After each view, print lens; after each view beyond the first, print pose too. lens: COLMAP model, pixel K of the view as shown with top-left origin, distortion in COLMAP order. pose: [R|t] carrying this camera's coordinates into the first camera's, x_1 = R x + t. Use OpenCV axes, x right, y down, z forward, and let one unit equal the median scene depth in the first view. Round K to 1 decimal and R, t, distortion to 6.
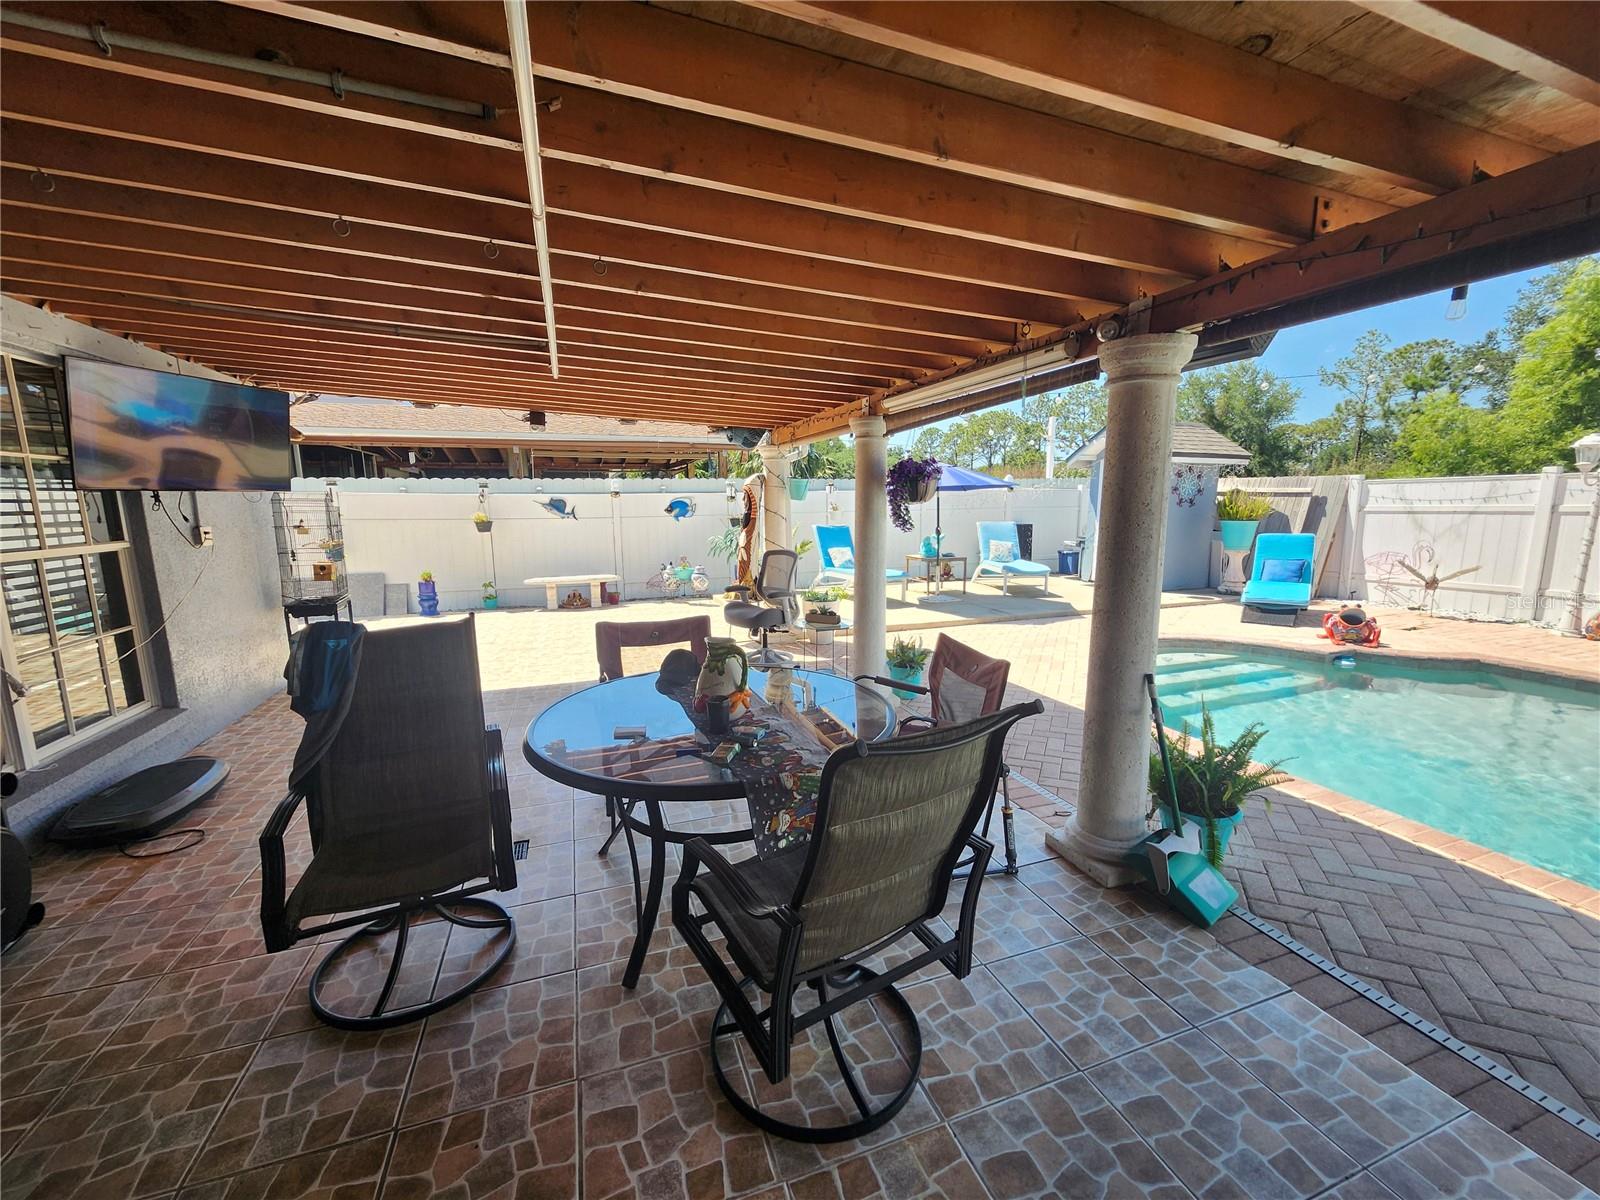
lens RADIAL K [[628.0, 0, 793.6], [0, 628.0, 607.6], [0, 0, 1]] dist [0.002041, -0.000865]
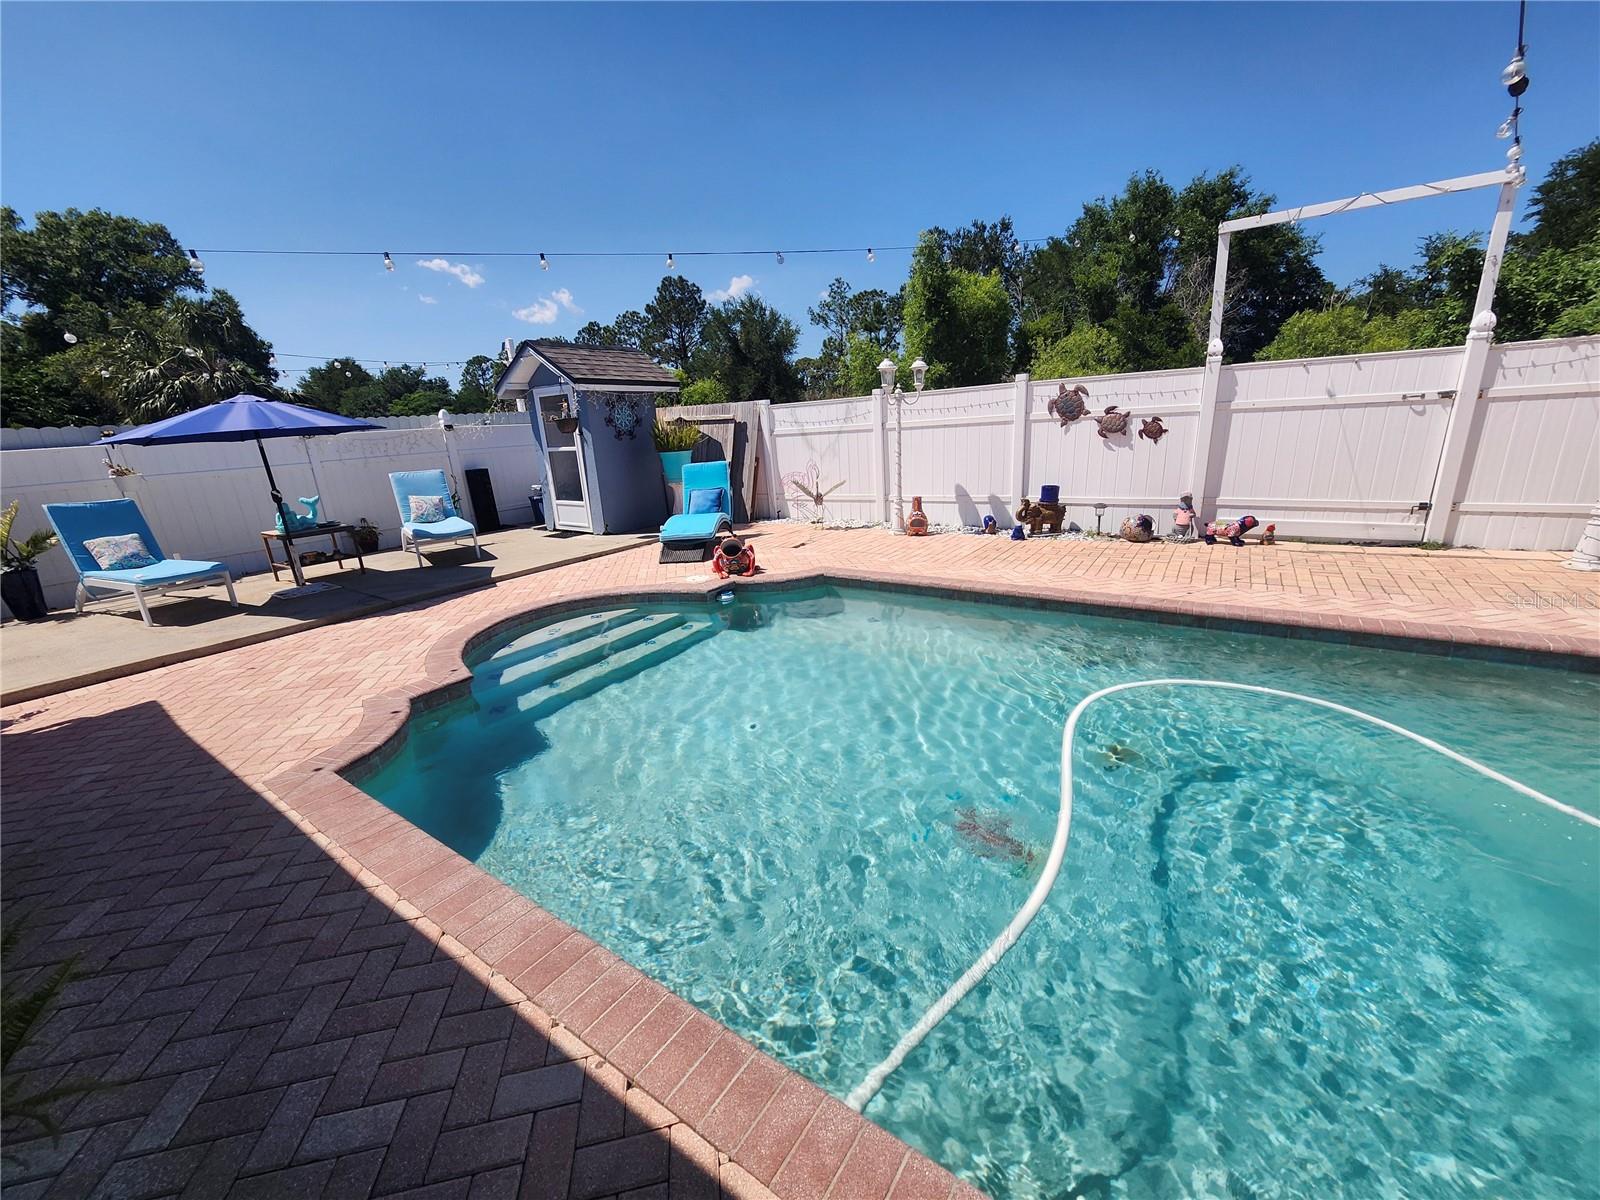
lens RADIAL K [[628.0, 0, 793.6], [0, 628.0, 607.6], [0, 0, 1]] dist [0.002041, -0.000865]
pose [[0.810878, -0.204094, 0.548473, 0.278082], [0.148769, 0.978316, 0.144100, -0.014321], [-0.565990, -0.035252, 0.823658, 0.087599]]
